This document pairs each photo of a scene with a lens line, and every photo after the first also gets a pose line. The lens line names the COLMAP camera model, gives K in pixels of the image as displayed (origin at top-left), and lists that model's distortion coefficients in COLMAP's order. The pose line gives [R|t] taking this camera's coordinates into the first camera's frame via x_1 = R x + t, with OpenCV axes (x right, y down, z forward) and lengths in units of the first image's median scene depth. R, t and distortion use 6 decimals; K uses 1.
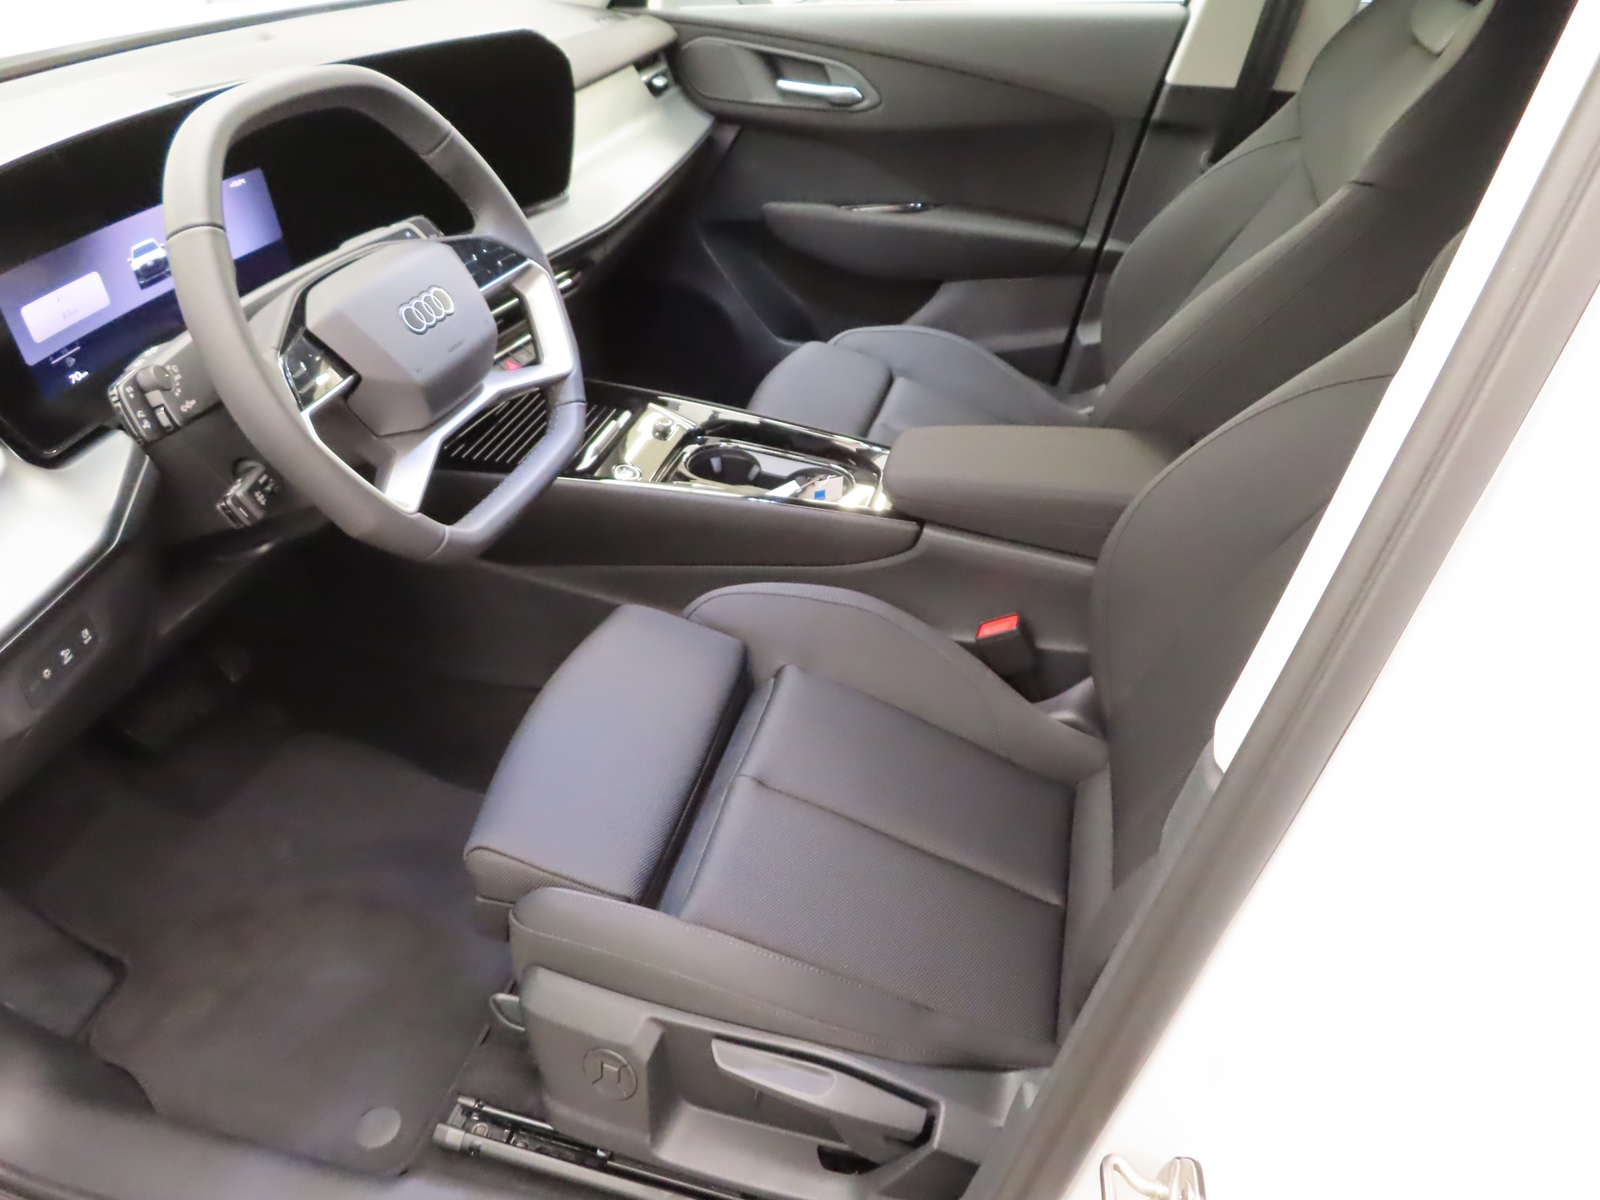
lens RADIAL K [[1170.6, 0, 803.0], [0, 1170.6, 602.1], [0, 0, 1]] dist [-0.002888, 0.008535]
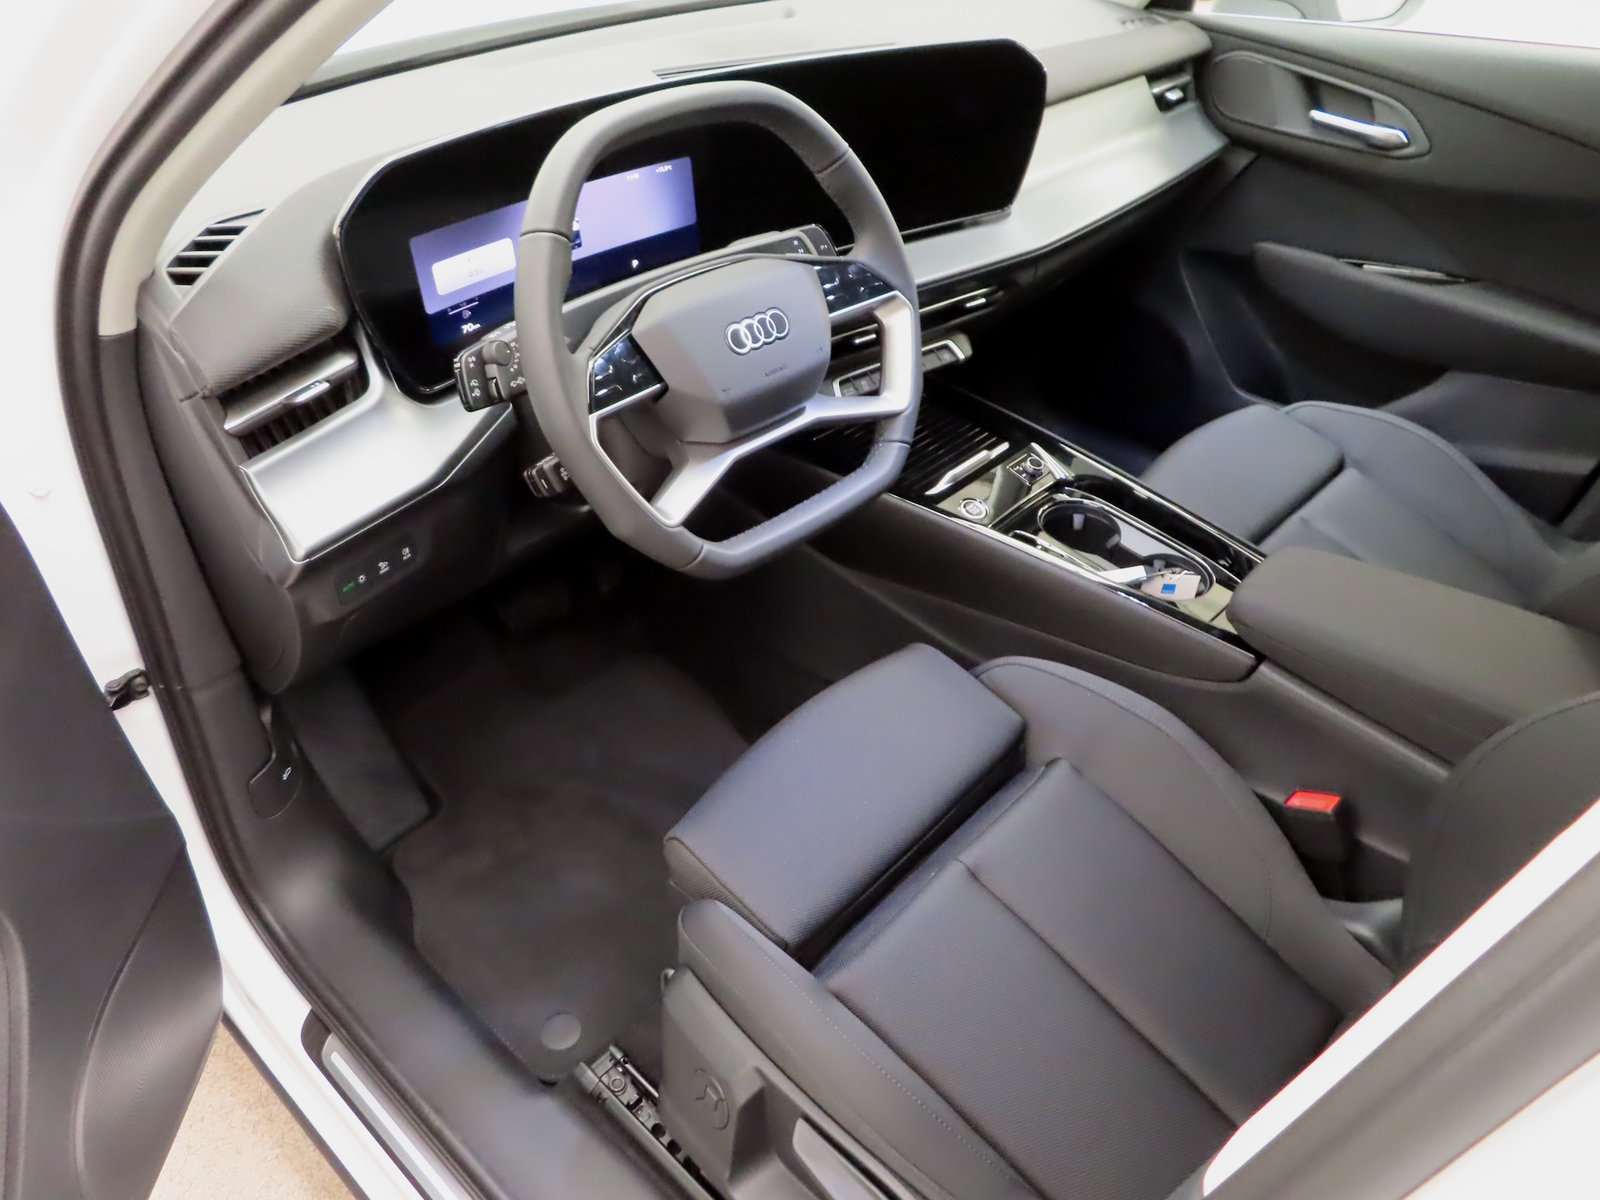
lens RADIAL K [[1170.6, 0, 802.6], [0, 1170.6, 597.7], [0, 0, 1]] dist [-0.002888, 0.008535]
pose [[0.876010, 0.294455, -0.381971, 0.124957], [-0.279288, 0.955398, 0.095983, -0.101293], [0.393197, 0.022598, 0.919177, 0.063805]]
